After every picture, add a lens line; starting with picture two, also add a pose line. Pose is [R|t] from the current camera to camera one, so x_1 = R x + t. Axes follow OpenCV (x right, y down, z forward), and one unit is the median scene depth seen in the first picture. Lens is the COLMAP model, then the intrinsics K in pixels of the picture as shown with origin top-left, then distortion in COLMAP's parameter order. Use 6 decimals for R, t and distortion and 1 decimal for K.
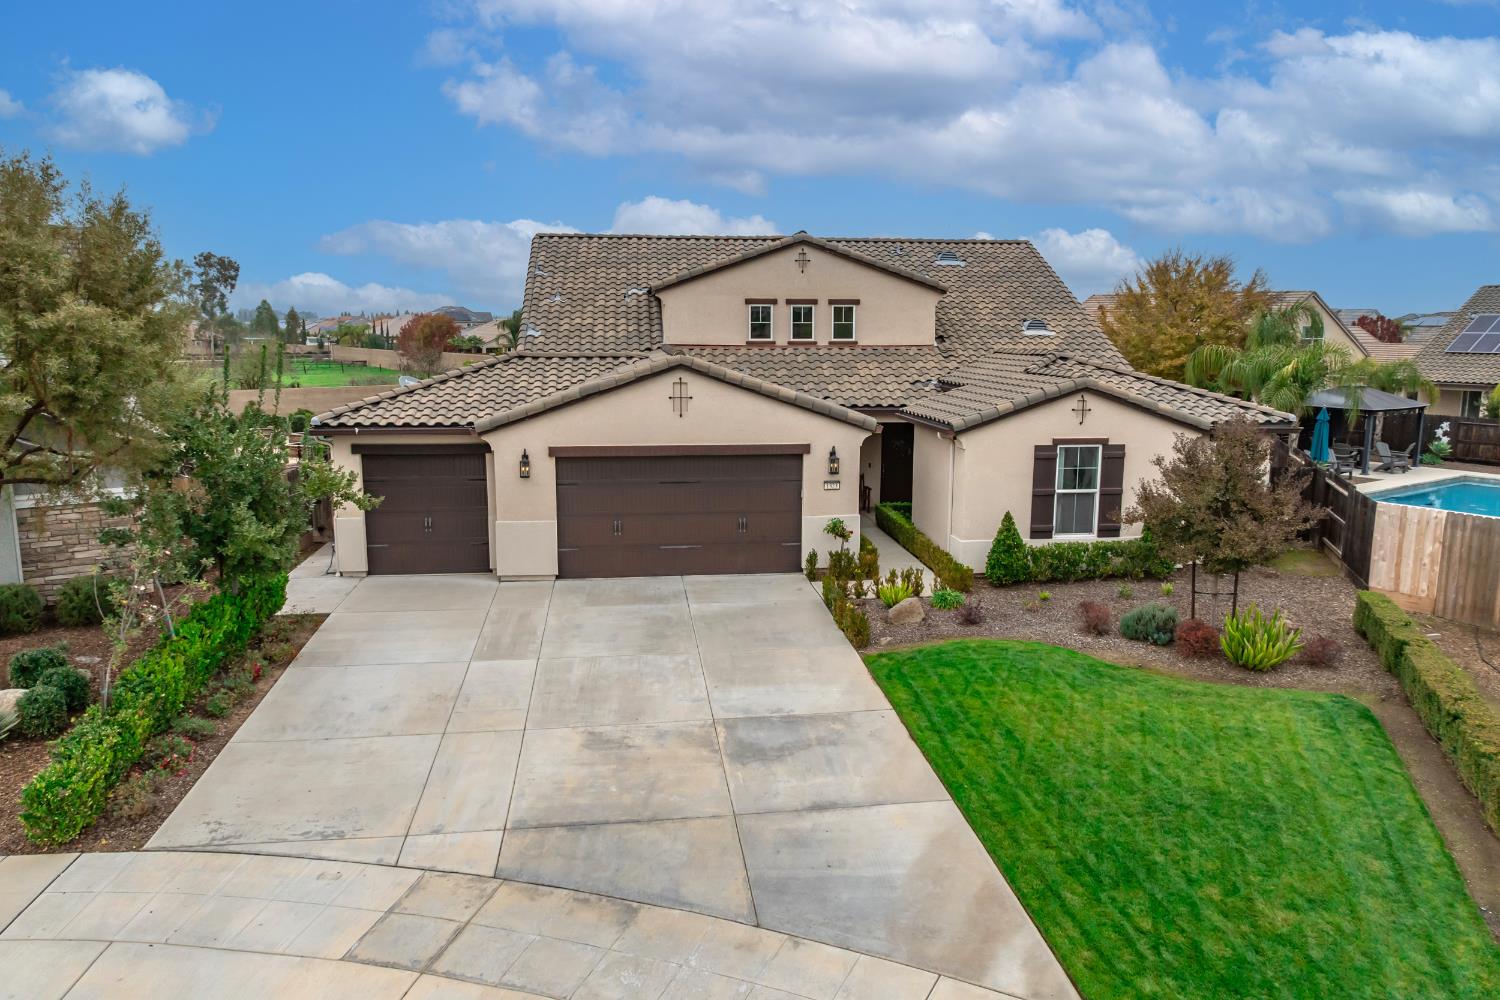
lens RADIAL K [[1068.5, 0, 747.8], [0, 1068.5, 499.7], [0, 0, 1]] dist [-0.038933, 0.012635]
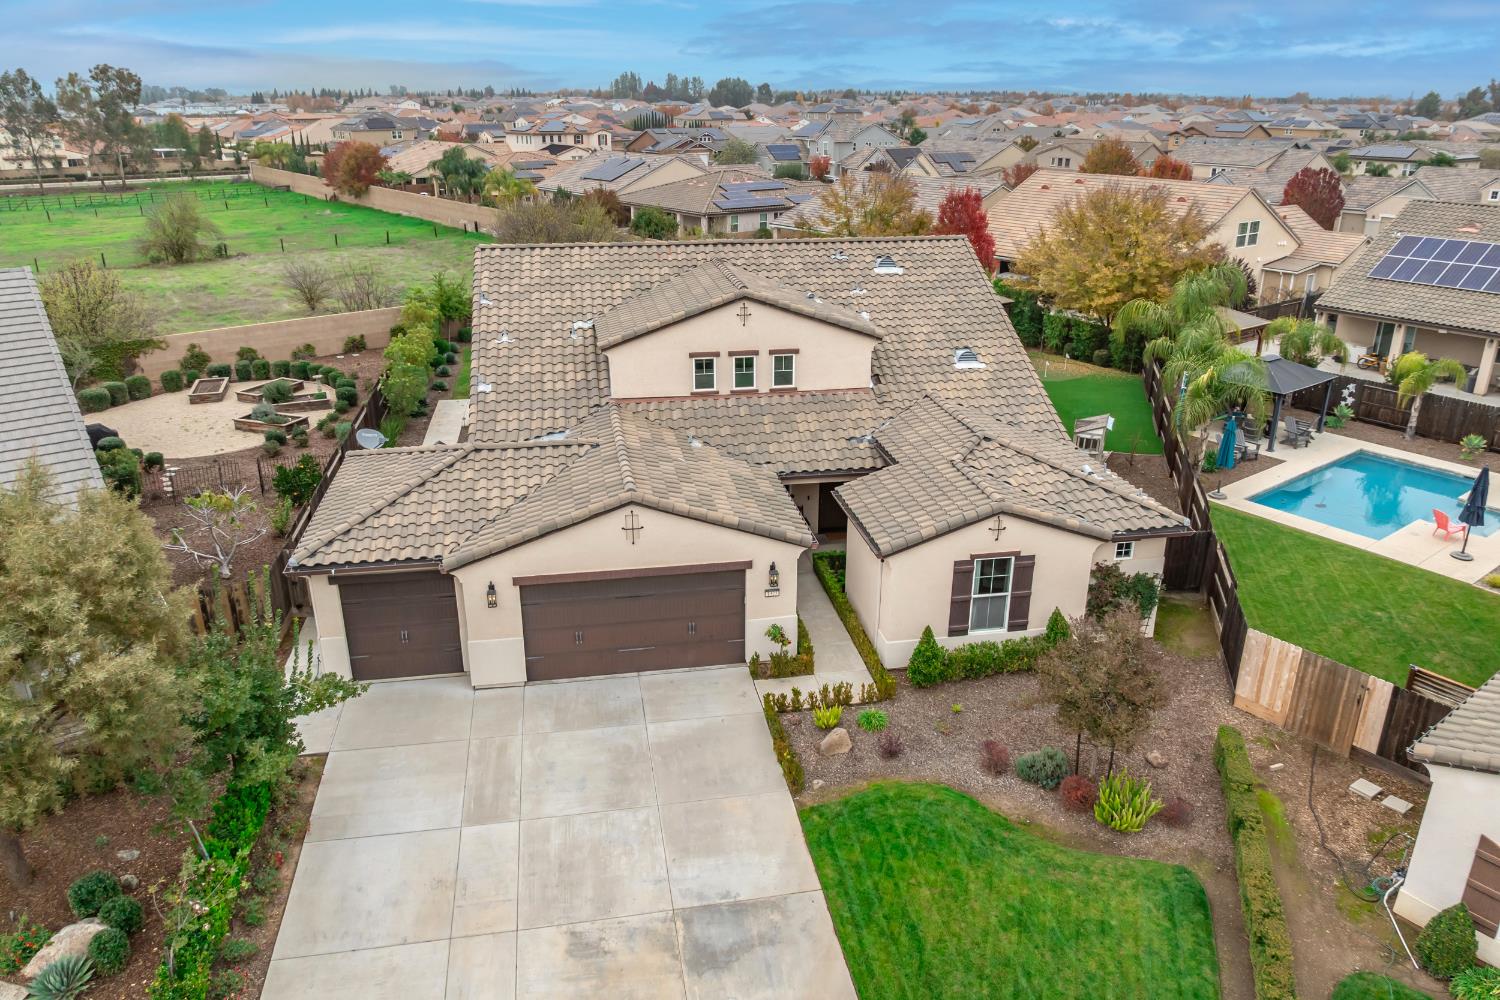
lens RADIAL K [[1068.5, 0, 747.8], [0, 1068.5, 503.5], [0, 0, 1]] dist [-0.038933, 0.012635]
pose [[0.998628, -0.020059, 0.048365, 0.002247], [0.009488, 0.977742, 0.209598, -0.346174], [-0.051493, -0.208852, 0.976591, -0.060542]]
